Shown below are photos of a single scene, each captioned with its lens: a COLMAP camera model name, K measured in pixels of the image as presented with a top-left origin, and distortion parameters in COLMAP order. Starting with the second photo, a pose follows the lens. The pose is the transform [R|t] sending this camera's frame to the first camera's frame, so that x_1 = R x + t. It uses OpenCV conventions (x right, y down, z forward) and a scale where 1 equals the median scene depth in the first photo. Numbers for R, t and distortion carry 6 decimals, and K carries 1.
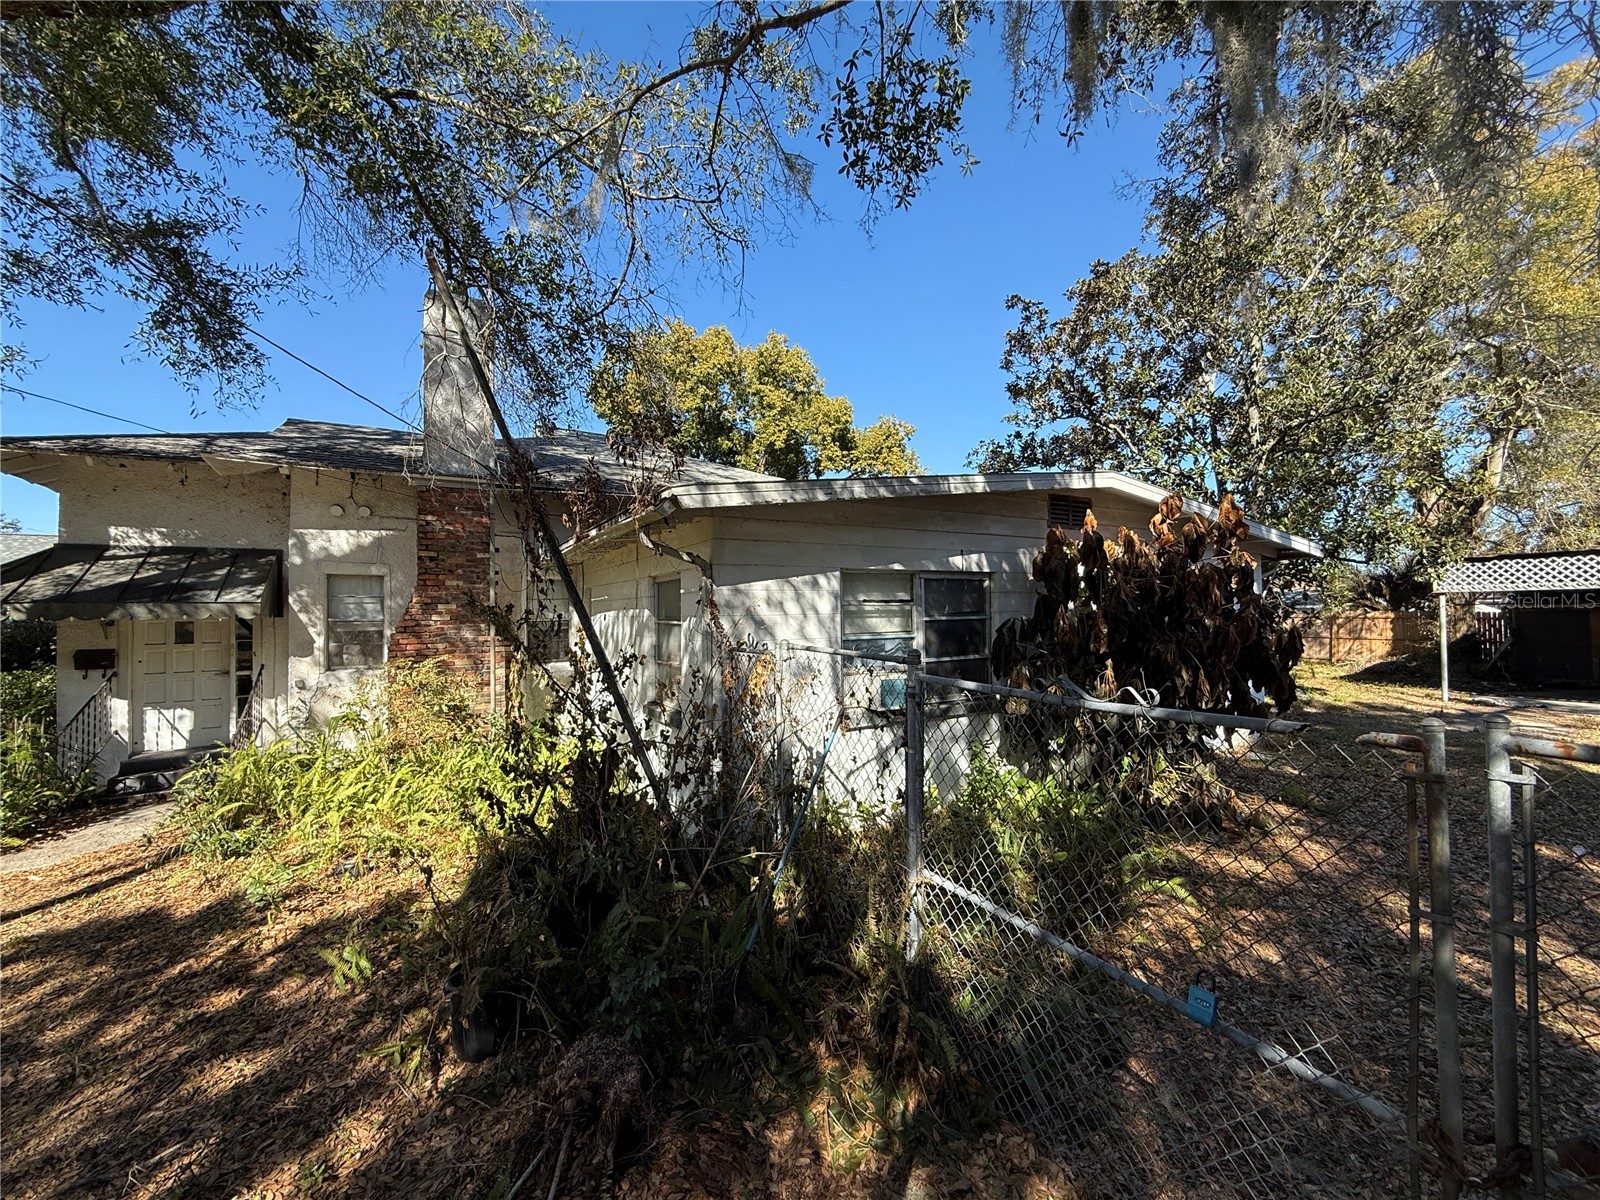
lens RADIAL K [[635.8, 0, 801.7], [0, 635.8, 604.6], [0, 0, 1]] dist [-0.000918, 0.000082]
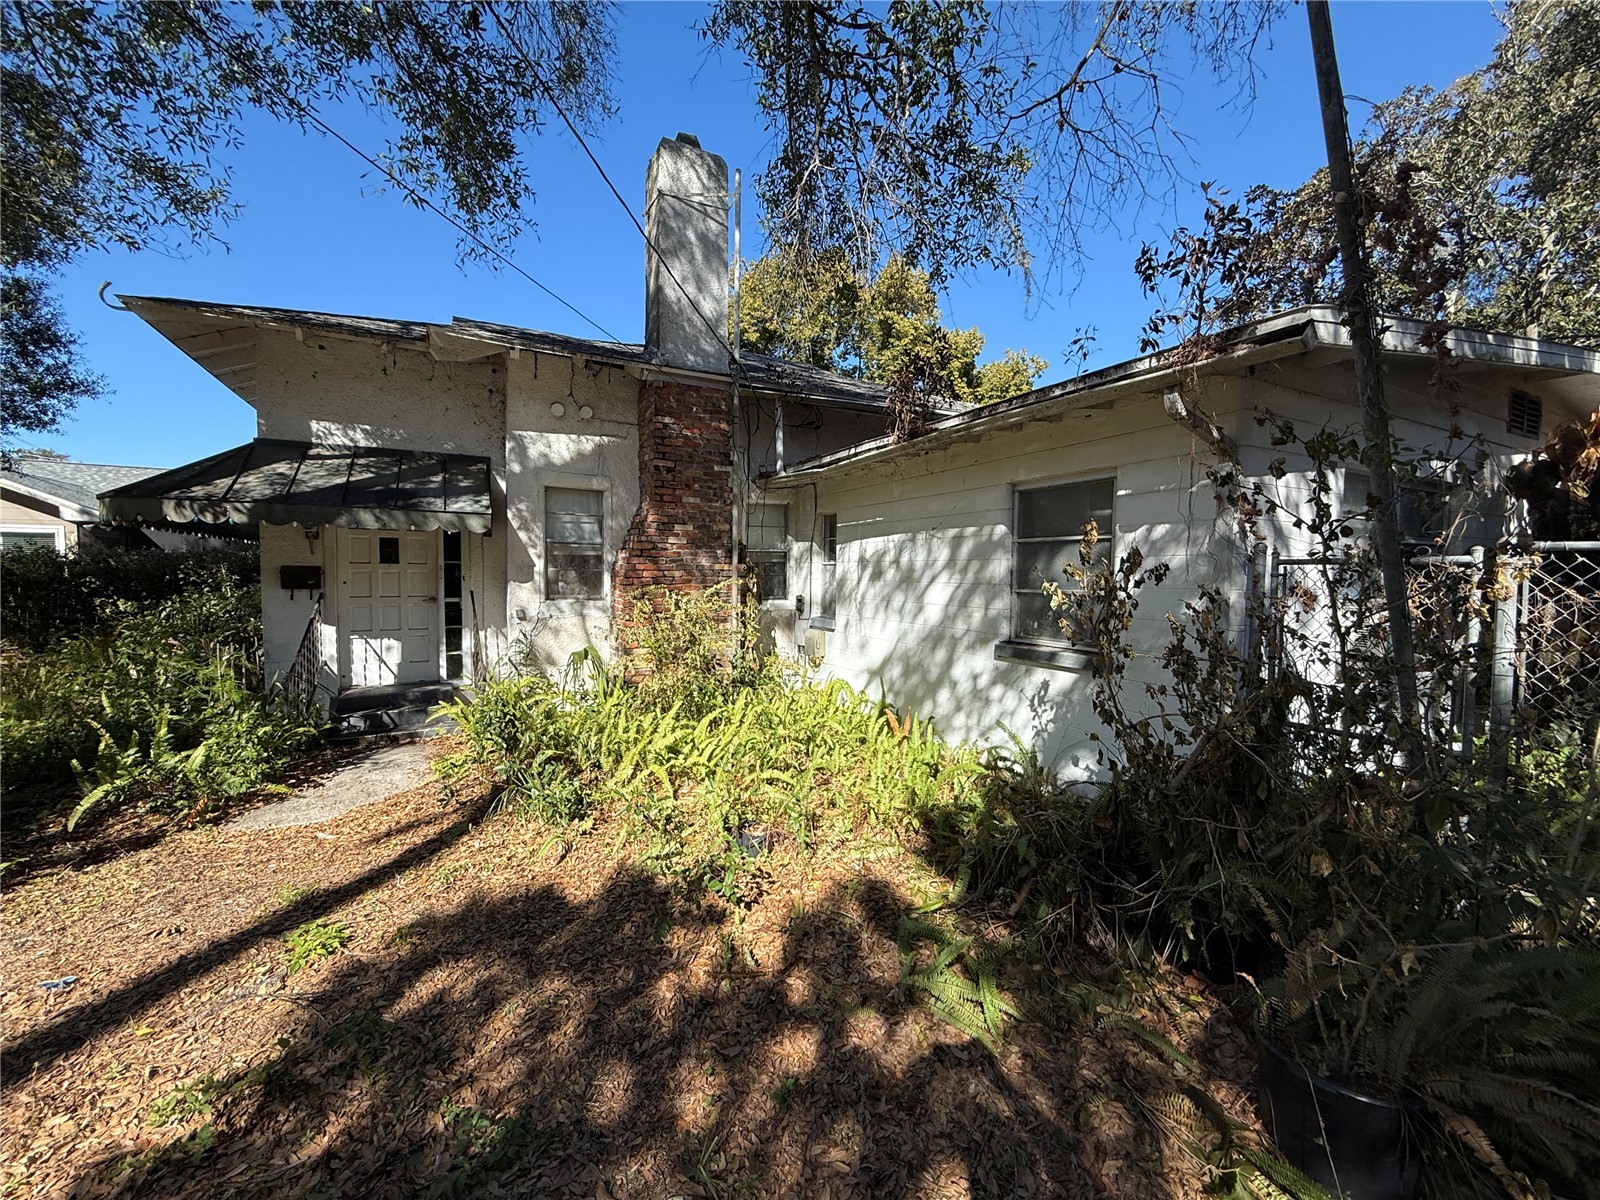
lens RADIAL K [[635.8, 0, 799.9], [0, 635.8, 604.3], [0, 0, 1]] dist [-0.000918, 0.000082]
pose [[0.999099, 0.023189, -0.035553, -0.375457], [-0.020992, 0.997919, 0.060963, 0.051152], [0.036892, -0.060162, 0.997507, 0.156056]]
